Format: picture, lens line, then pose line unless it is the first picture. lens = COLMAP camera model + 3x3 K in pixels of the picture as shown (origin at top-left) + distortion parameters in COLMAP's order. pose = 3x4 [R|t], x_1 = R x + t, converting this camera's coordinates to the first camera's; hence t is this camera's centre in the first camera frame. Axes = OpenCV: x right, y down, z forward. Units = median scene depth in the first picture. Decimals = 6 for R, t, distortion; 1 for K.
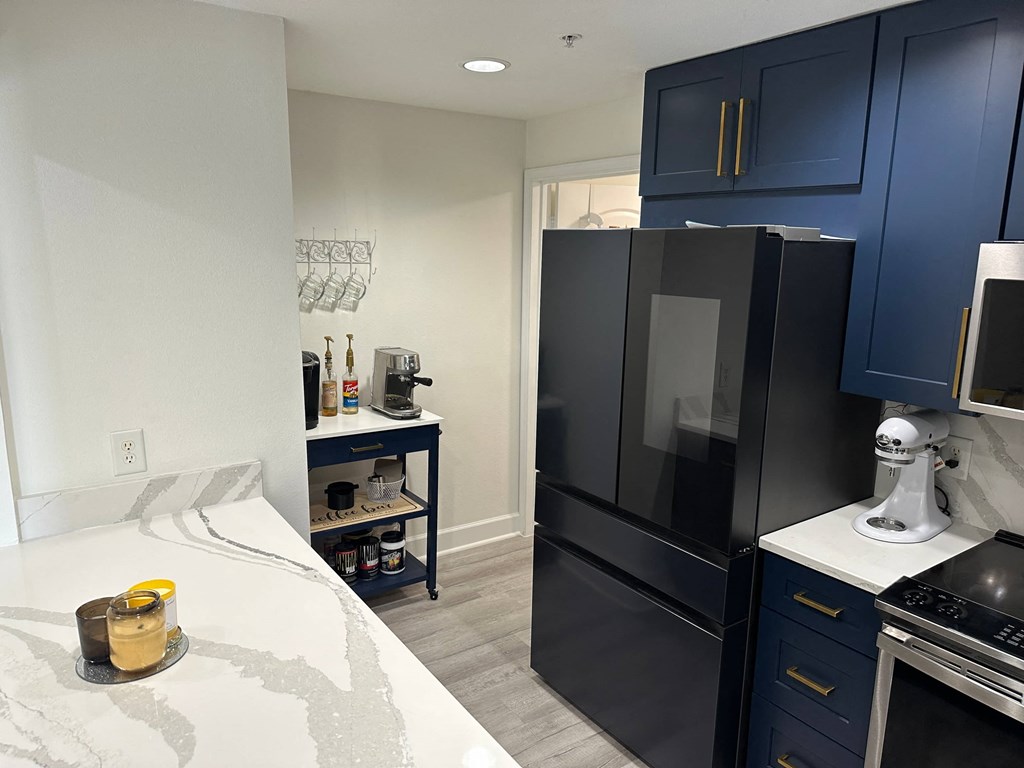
lens RADIAL K [[717.9, 0, 510.3], [0, 717.9, 384.1], [0, 0, 1]] dist [0.014608, -0.011039]
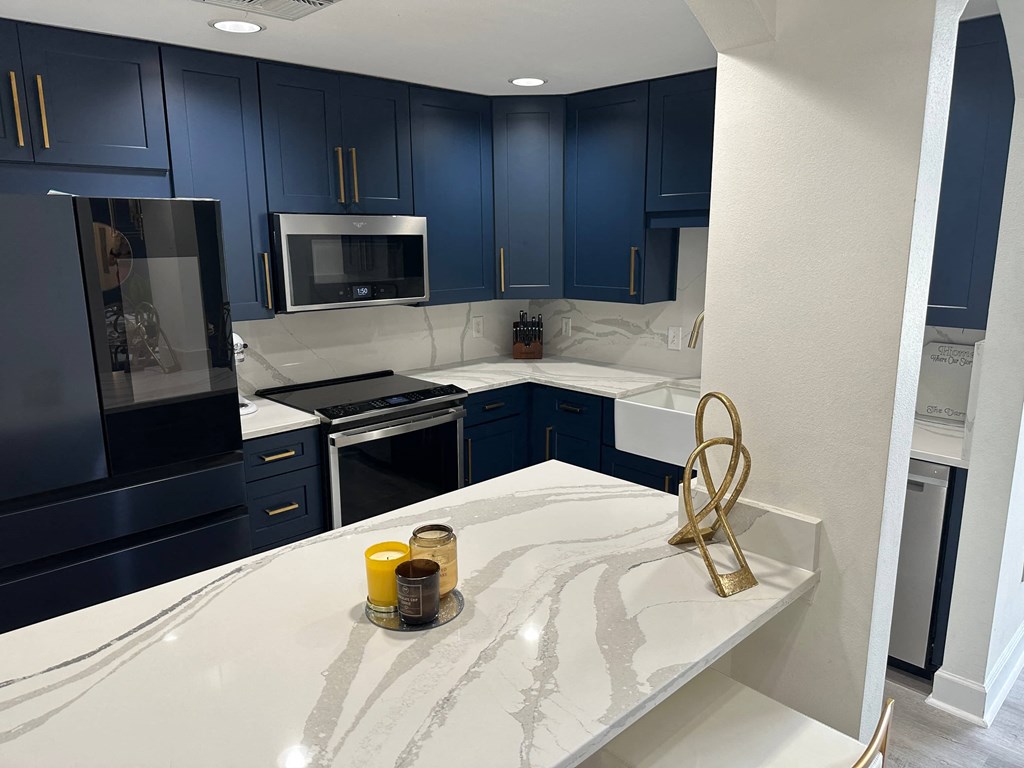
lens RADIAL K [[717.9, 0, 504.7], [0, 717.9, 384.1], [0, 0, 1]] dist [0.014608, -0.011039]
pose [[-0.155684, -0.215421, 0.964031, -1.162758], [0.195114, 0.949997, 0.243794, -0.119289], [-0.968346, 0.226051, -0.105868, 0.726691]]
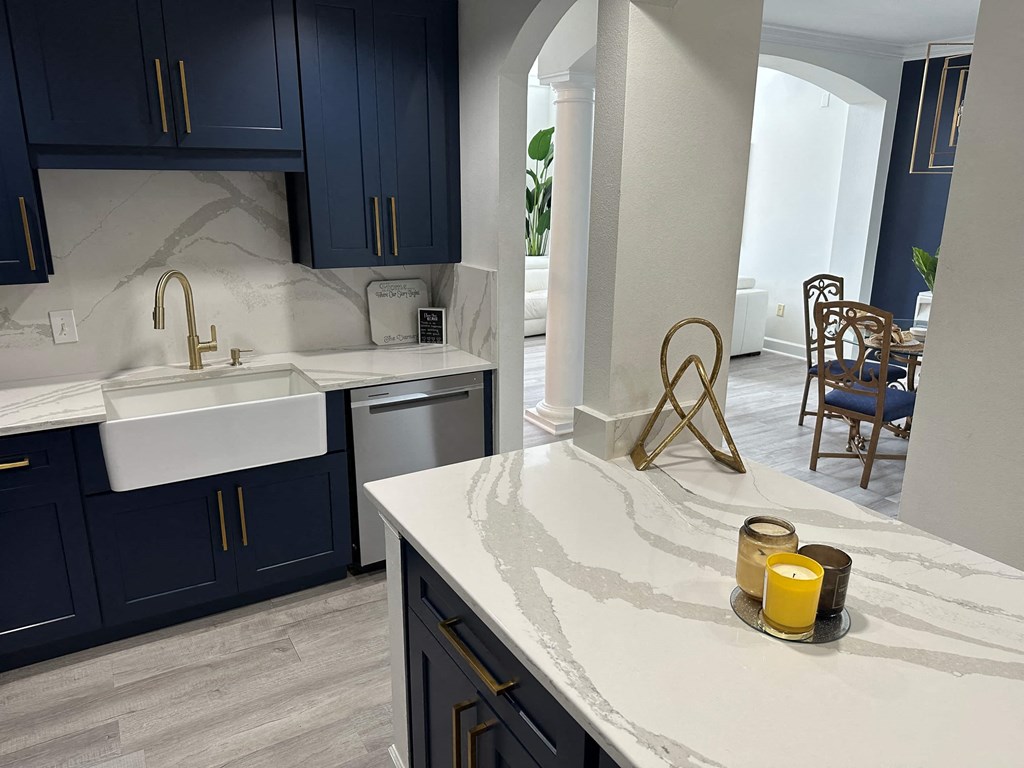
lens RADIAL K [[717.9, 0, 508.2], [0, 717.9, 383.4], [0, 0, 1]] dist [0.014608, -0.011039]
pose [[-0.997732, -0.038671, 0.055087, -0.170201], [-0.010240, 0.896156, 0.443621, -0.213031], [-0.066522, 0.442051, -0.894520, 1.350007]]
